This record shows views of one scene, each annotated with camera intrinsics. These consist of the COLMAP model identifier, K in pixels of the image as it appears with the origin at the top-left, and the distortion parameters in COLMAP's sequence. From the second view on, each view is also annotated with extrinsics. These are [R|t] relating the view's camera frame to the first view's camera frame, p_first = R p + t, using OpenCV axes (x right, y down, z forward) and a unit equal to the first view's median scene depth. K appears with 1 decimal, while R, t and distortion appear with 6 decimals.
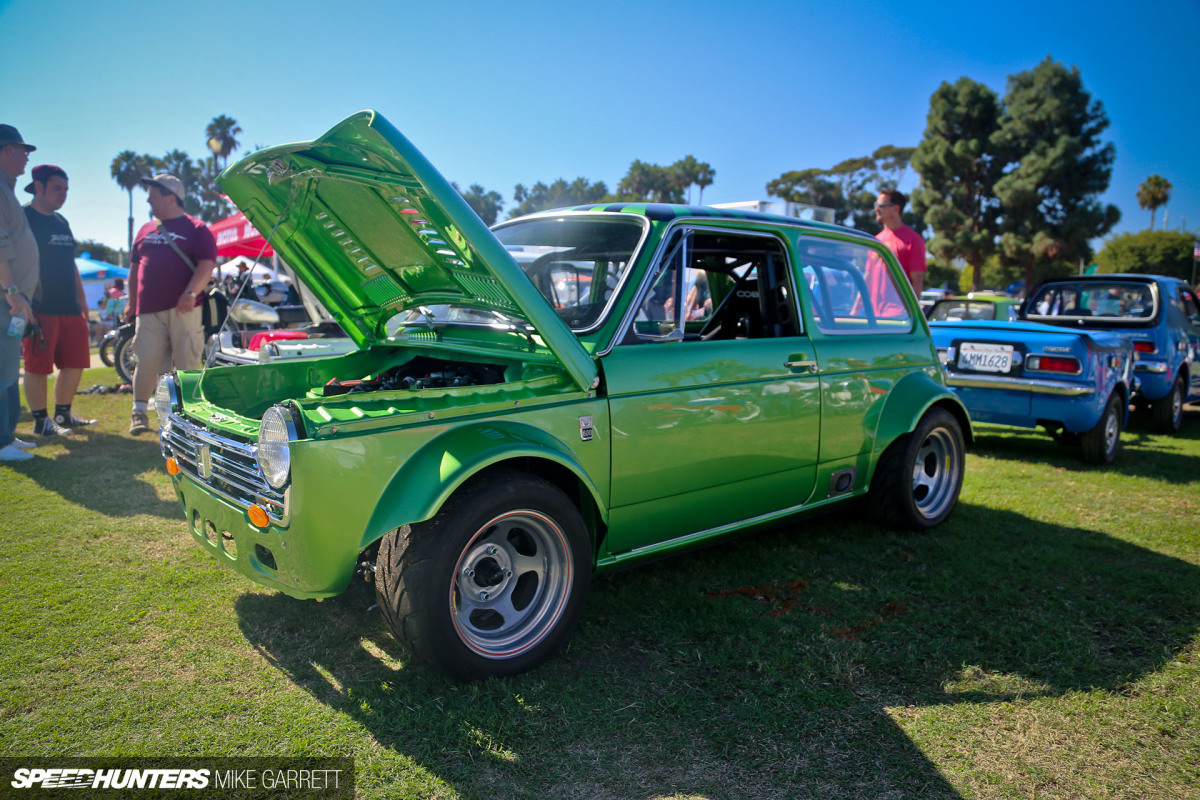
lens RADIAL K [[855.7, 0, 600.0], [0, 855.7, 400.0], [0, 0, 1]] dist [-0.098537, -0.000468]
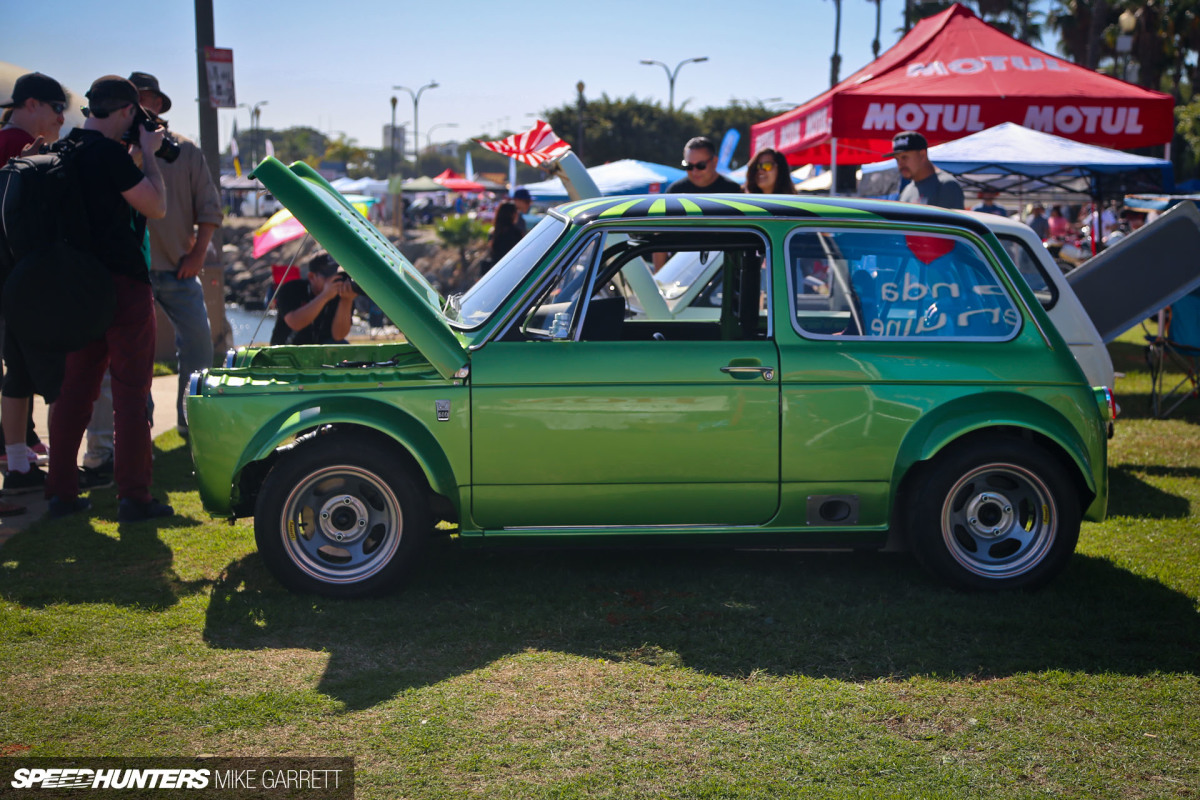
lens RADIAL K [[1890.8, 0, 600.0], [0, 1890.8, 400.0], [0, 0, 1]] dist [0.103247, 0.015342]
pose [[0.806046, 0.057626, -0.589041, 1.677899], [-0.073121, 0.997320, -0.002490, 0.009406], [0.587319, 0.045078, 0.808099, -0.963252]]
